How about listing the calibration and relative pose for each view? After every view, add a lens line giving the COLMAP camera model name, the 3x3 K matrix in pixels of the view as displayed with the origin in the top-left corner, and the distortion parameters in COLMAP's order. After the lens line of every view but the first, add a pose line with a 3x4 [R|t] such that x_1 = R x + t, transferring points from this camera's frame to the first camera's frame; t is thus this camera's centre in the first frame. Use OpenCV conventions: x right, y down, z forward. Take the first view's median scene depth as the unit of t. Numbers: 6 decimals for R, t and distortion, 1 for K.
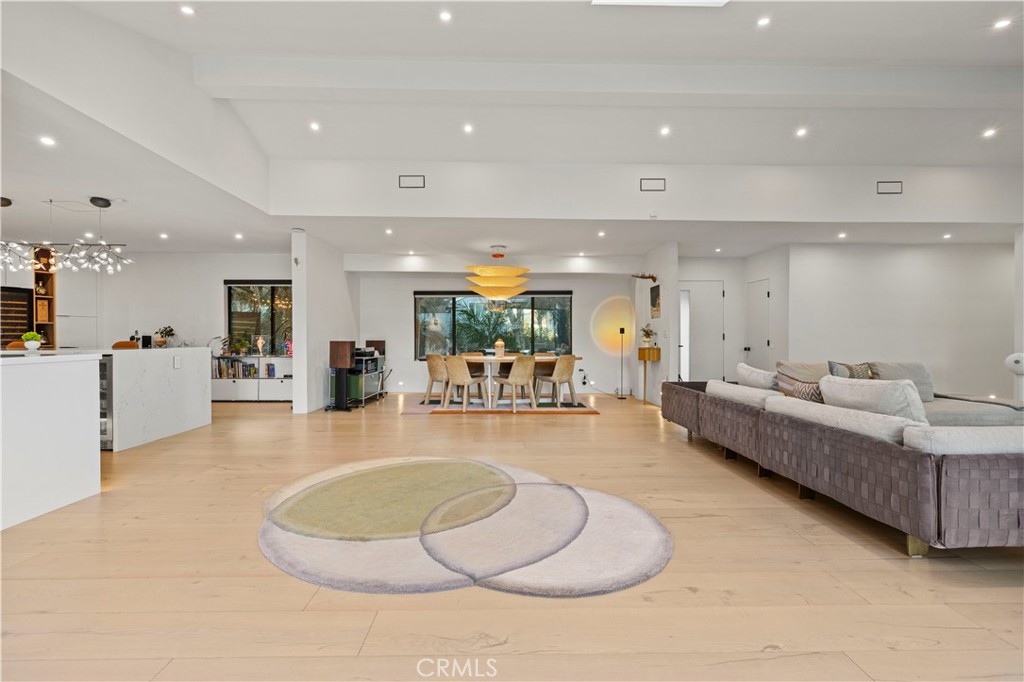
lens RADIAL K [[436.1, 0, 507.6], [0, 436.1, 340.1], [0, 0, 1]] dist [0.003823, 0.000293]
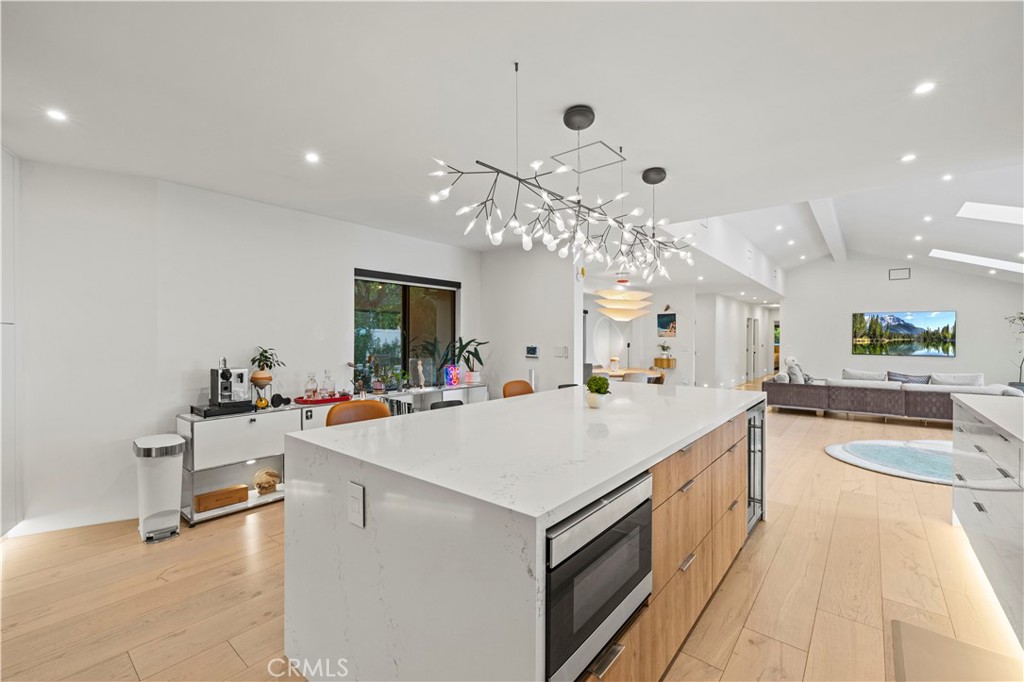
lens RADIAL K [[436.1, 0, 504.4], [0, 436.1, 338.6], [0, 0, 1]] dist [0.003823, 0.000293]
pose [[0.648163, 0.000802, 0.761501, -1.036361], [0.000266, 0.999999, -0.001279, -0.042748], [-0.761502, 0.001031, 0.648162, 0.483218]]
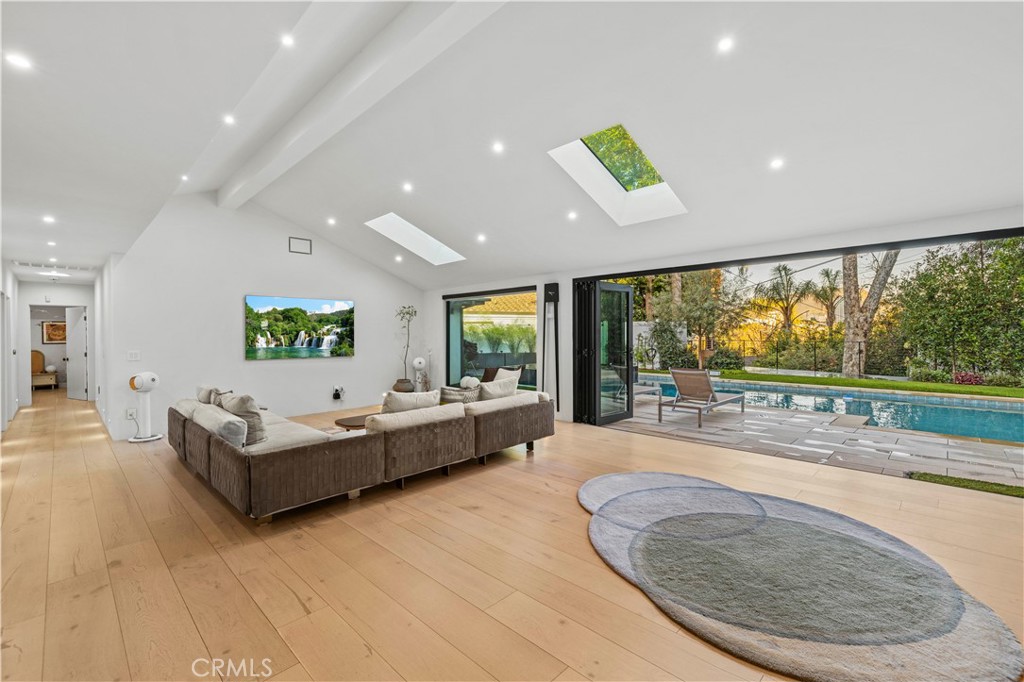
lens RADIAL K [[436.1, 0, 509.5], [0, 436.1, 334.0], [0, 0, 1]] dist [0.003823, 0.000293]
pose [[-0.709835, 0.007731, 0.704325, -0.195160], [0.013358, 0.999908, 0.002487, -0.041520], [-0.704241, 0.011174, -0.709873, 0.820263]]
